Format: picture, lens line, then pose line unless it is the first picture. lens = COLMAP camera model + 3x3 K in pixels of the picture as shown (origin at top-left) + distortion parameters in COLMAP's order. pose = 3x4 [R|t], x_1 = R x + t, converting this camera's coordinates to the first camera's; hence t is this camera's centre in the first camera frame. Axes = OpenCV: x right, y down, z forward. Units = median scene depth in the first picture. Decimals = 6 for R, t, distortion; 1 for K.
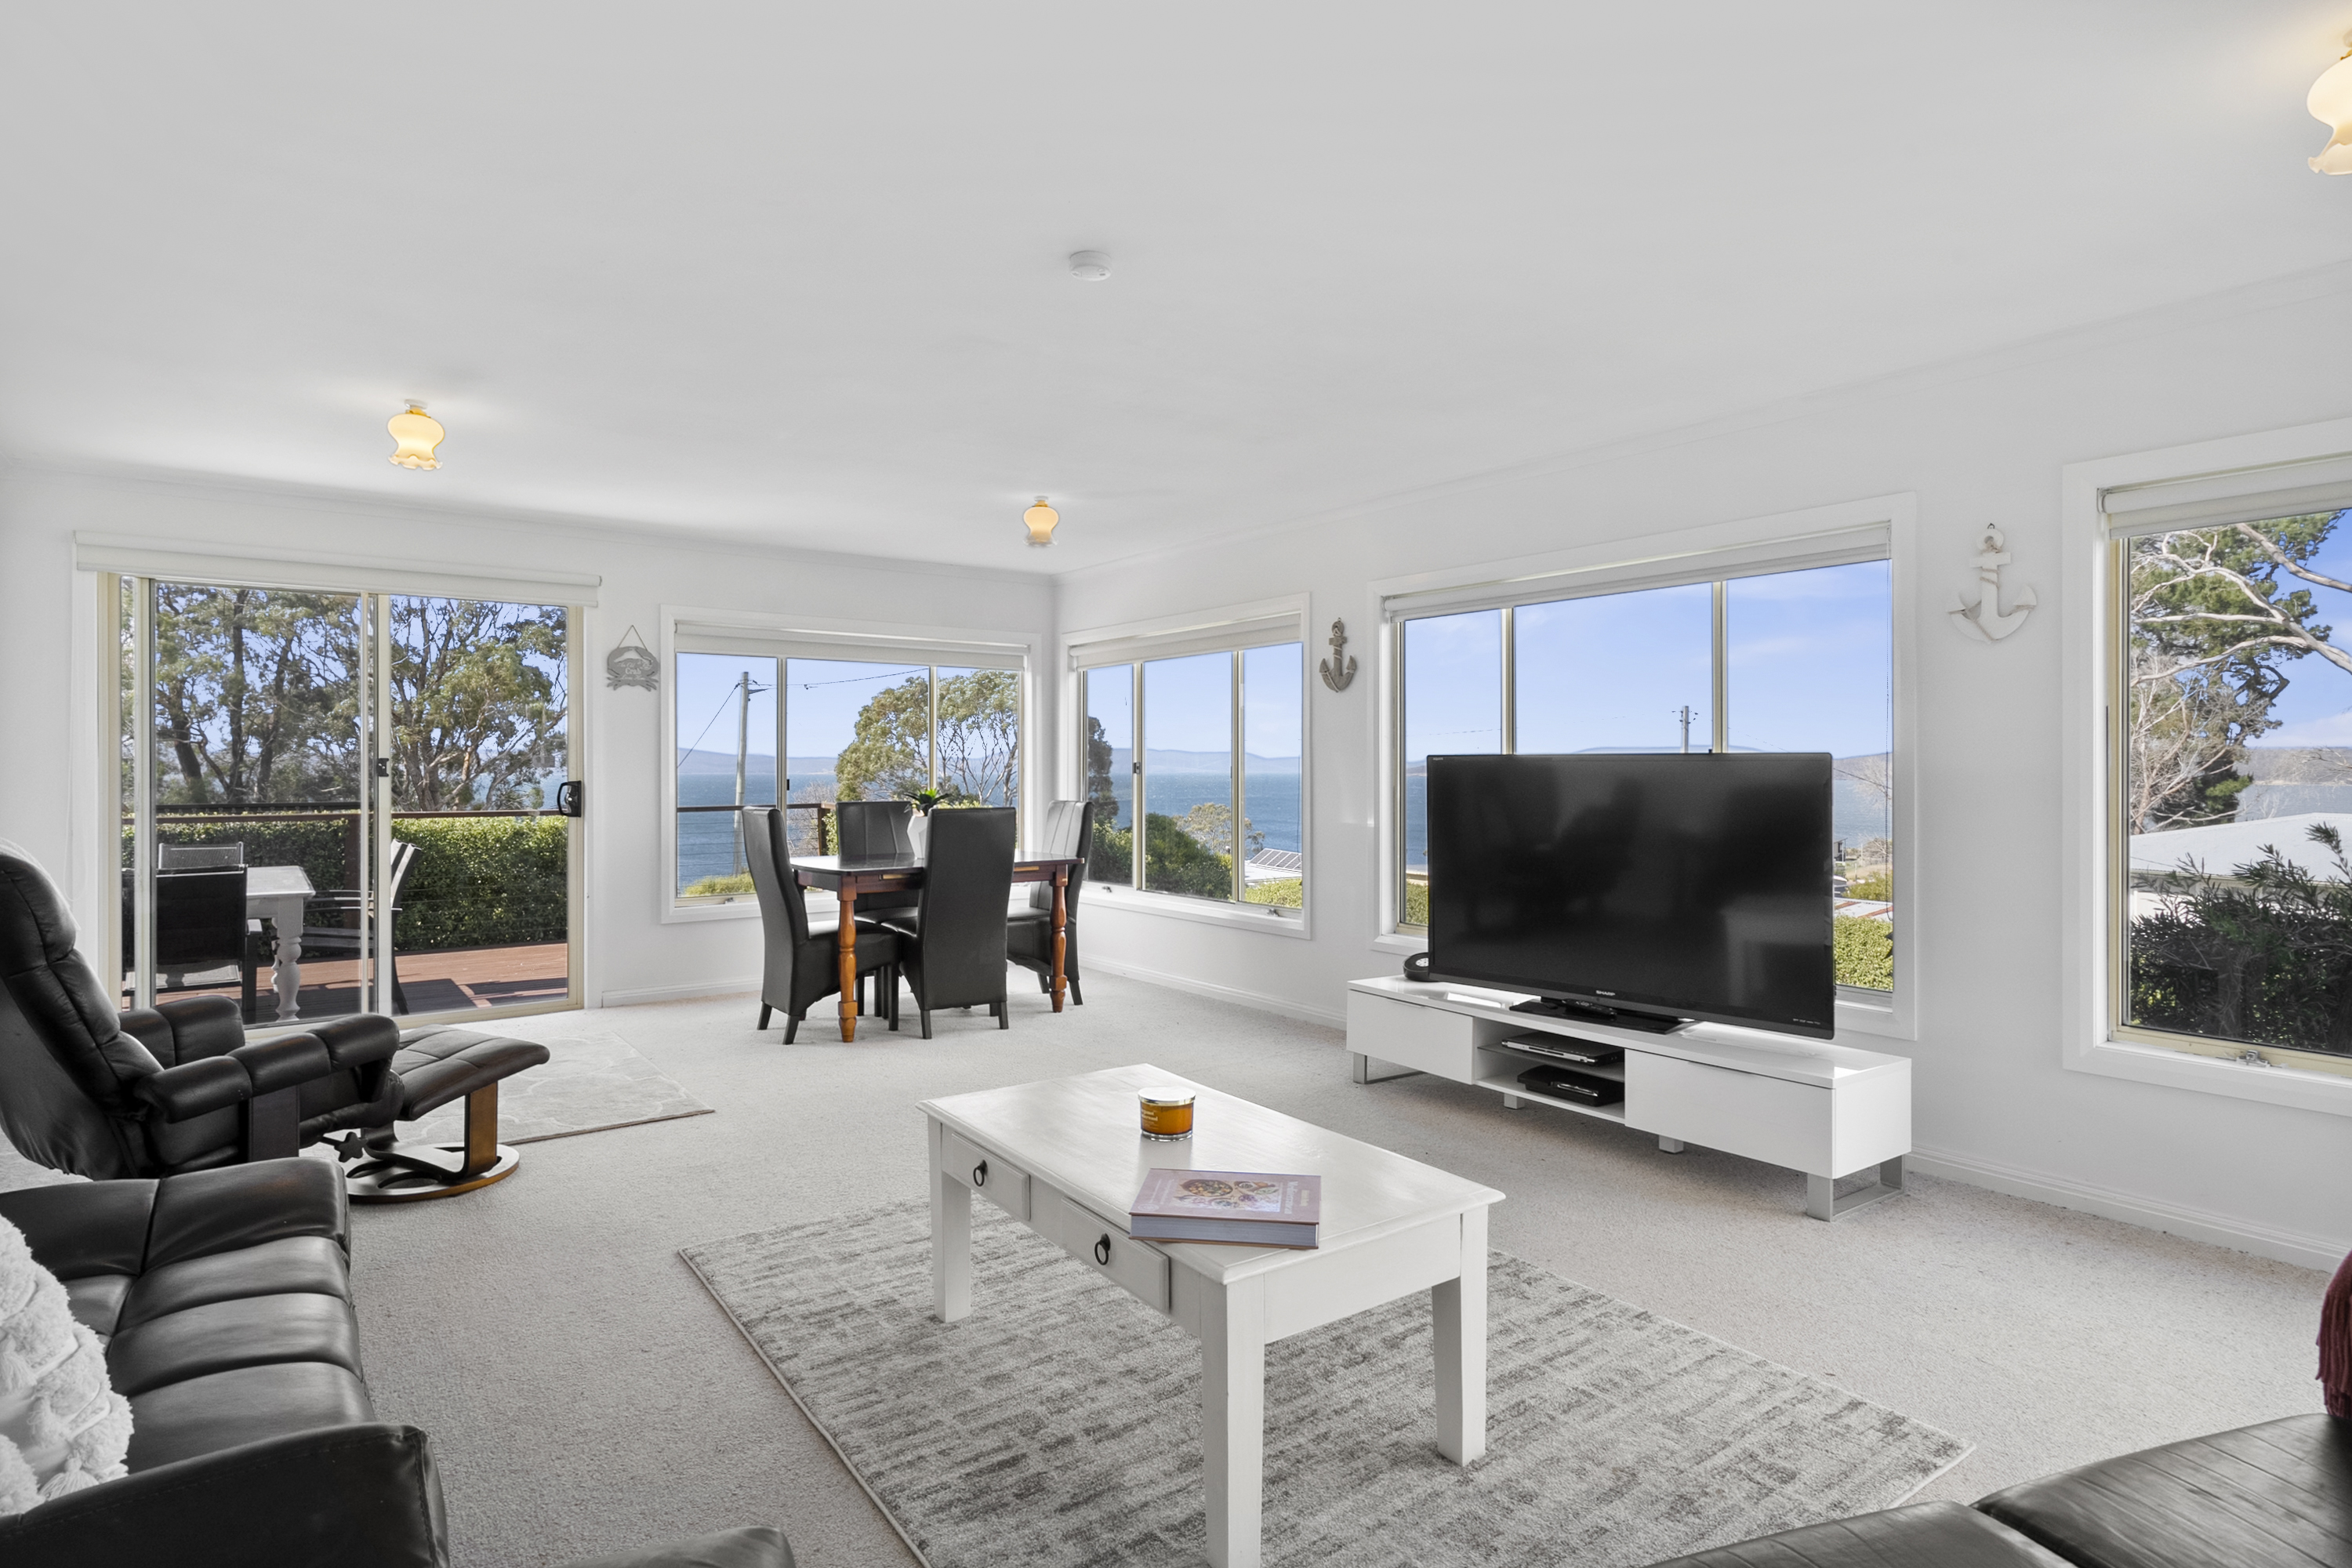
lens RADIAL K [[1209.3, 0, 1172.3], [0, 1209.3, 769.8], [0, 0, 1]] dist [0.000076, 0.000154]
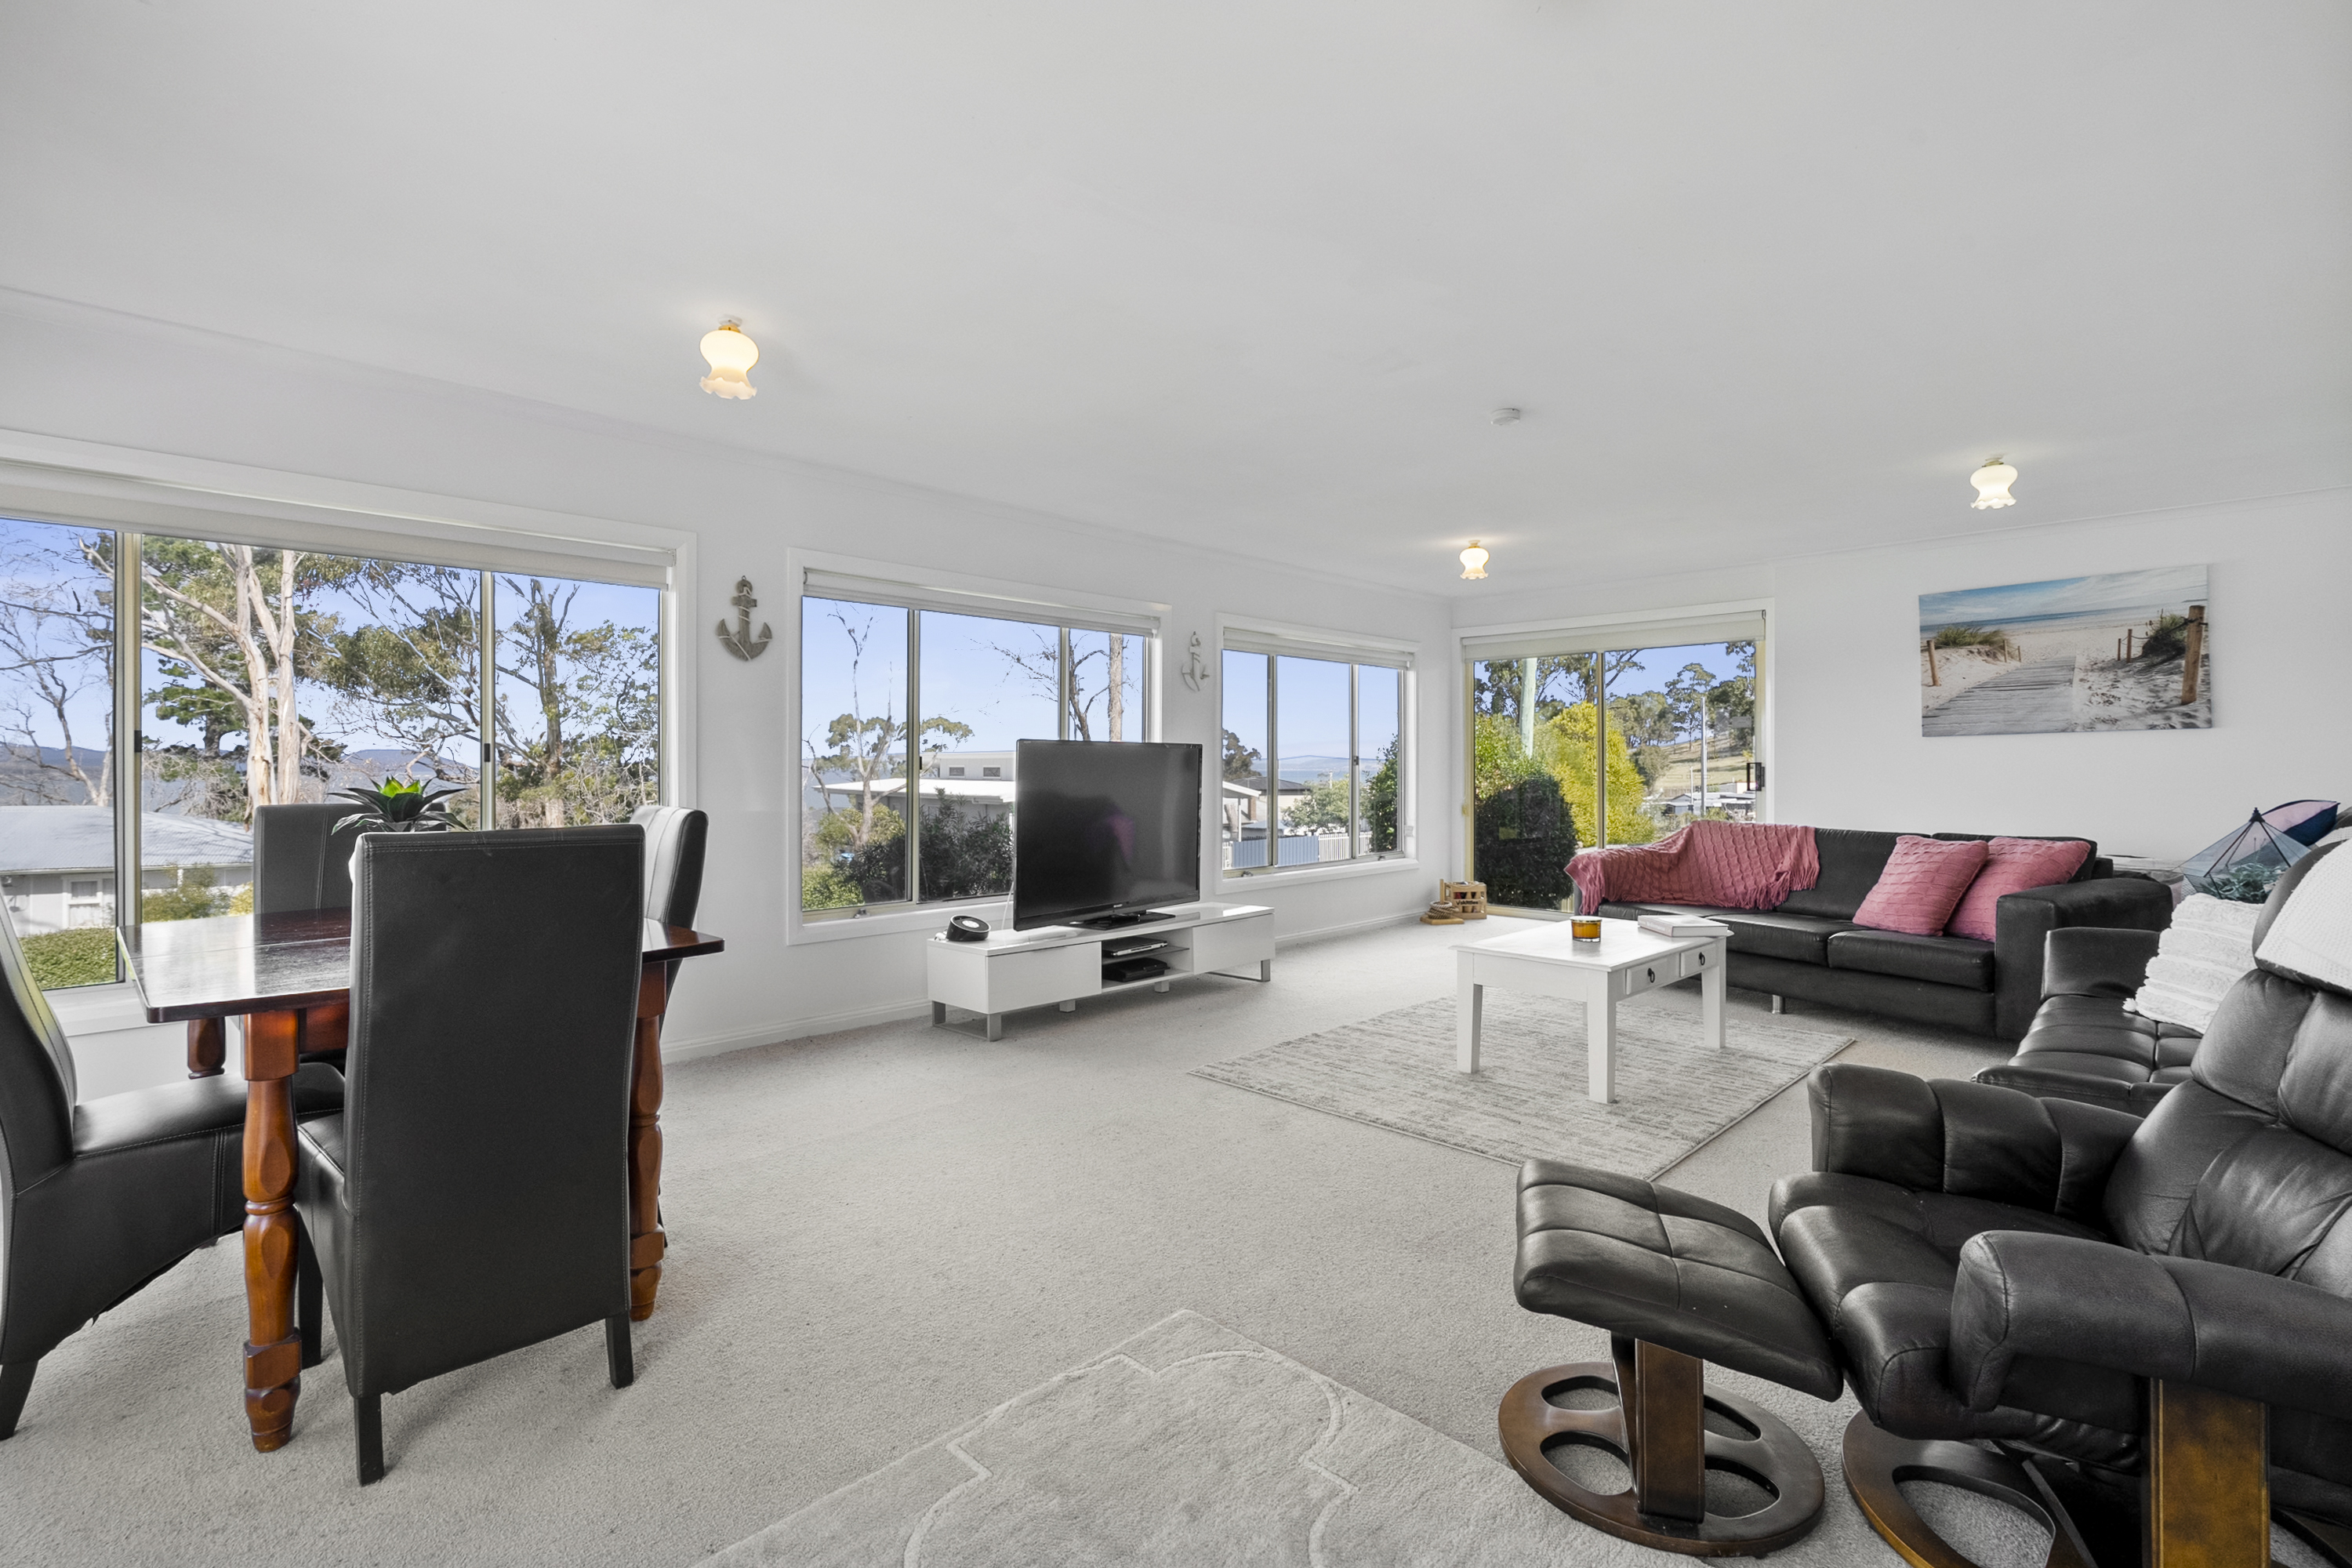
lens RADIAL K [[1075.9, 0, 1173.1], [0, 1075.9, 770.5], [0, 0, 1]] dist [-0.002569, -0.000191]
pose [[-0.156022, -0.002811, 0.987750, -0.636988], [0.000406, 0.999996, 0.002910, 0.011450], [-0.987753, 0.000855, -0.156021, 0.770165]]
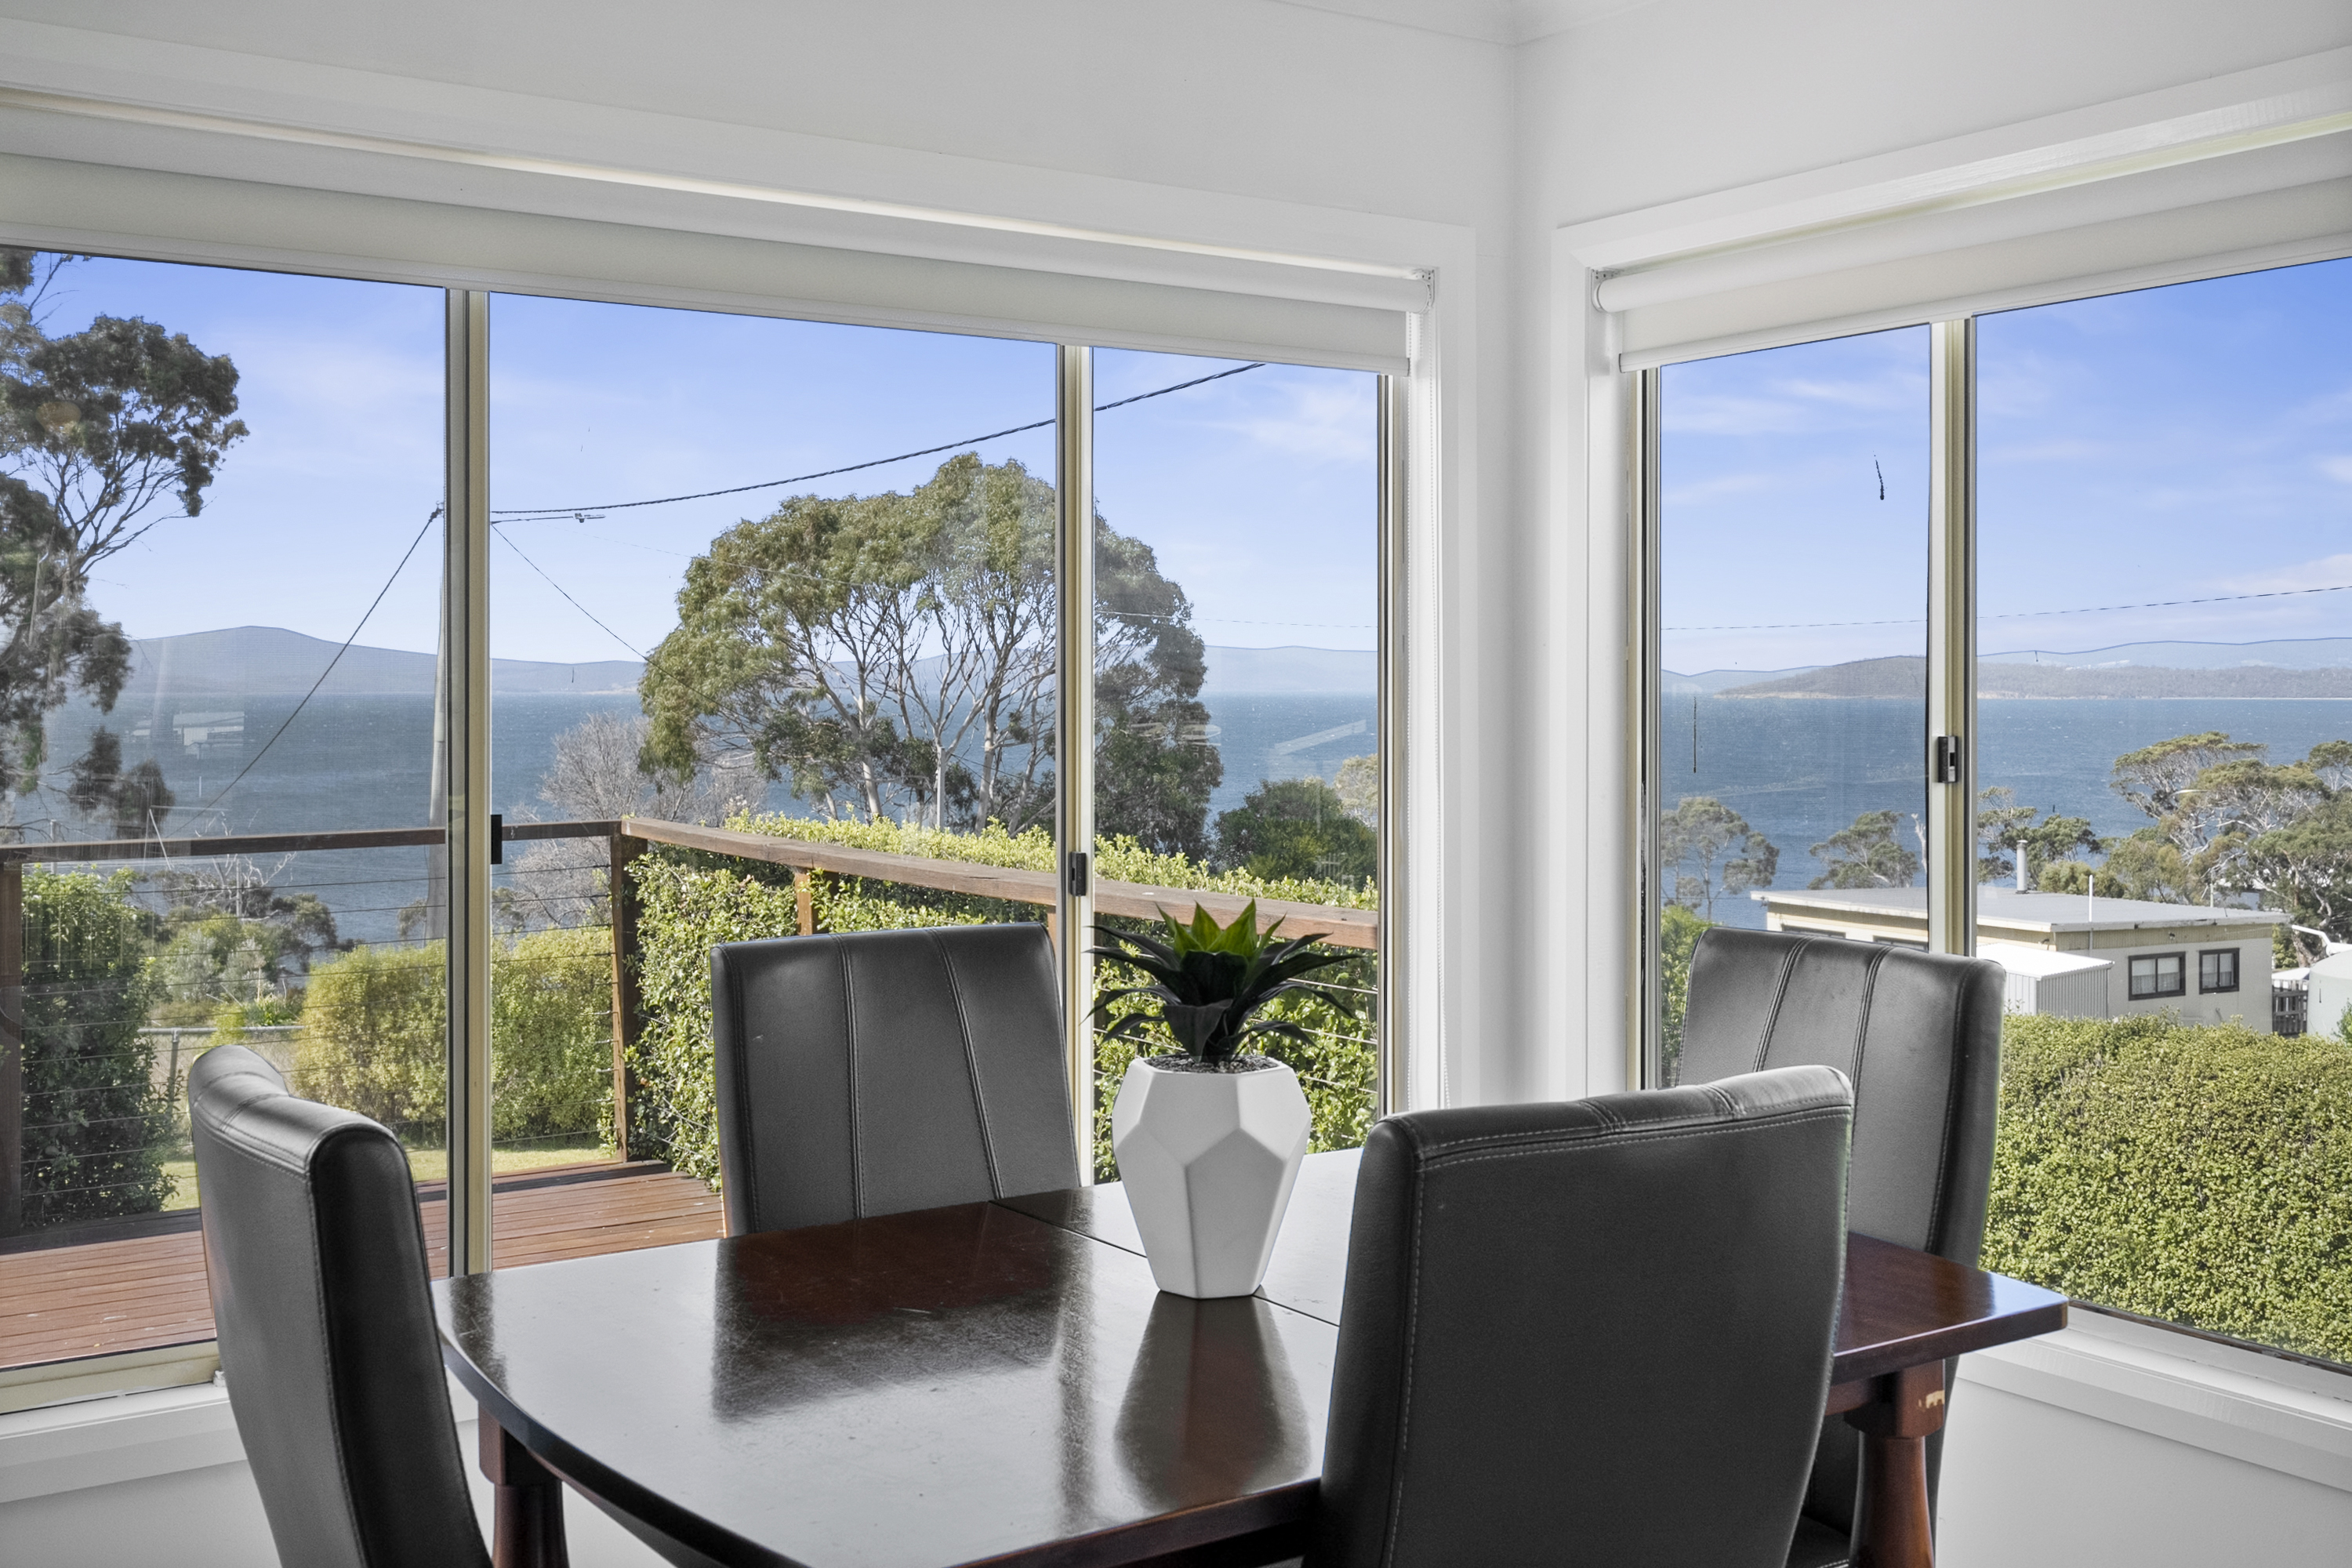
lens RADIAL K [[2370.3, 0, 1173.4], [0, 2370.3, 708.4], [0, 0, 1]] dist [0.024209, 0.009608]
pose [[0.998780, 0.000745, -0.049382, -0.189363], [-0.000271, 0.999954, 0.009610, -0.019148], [0.049387, -0.009585, 0.998734, 0.630145]]
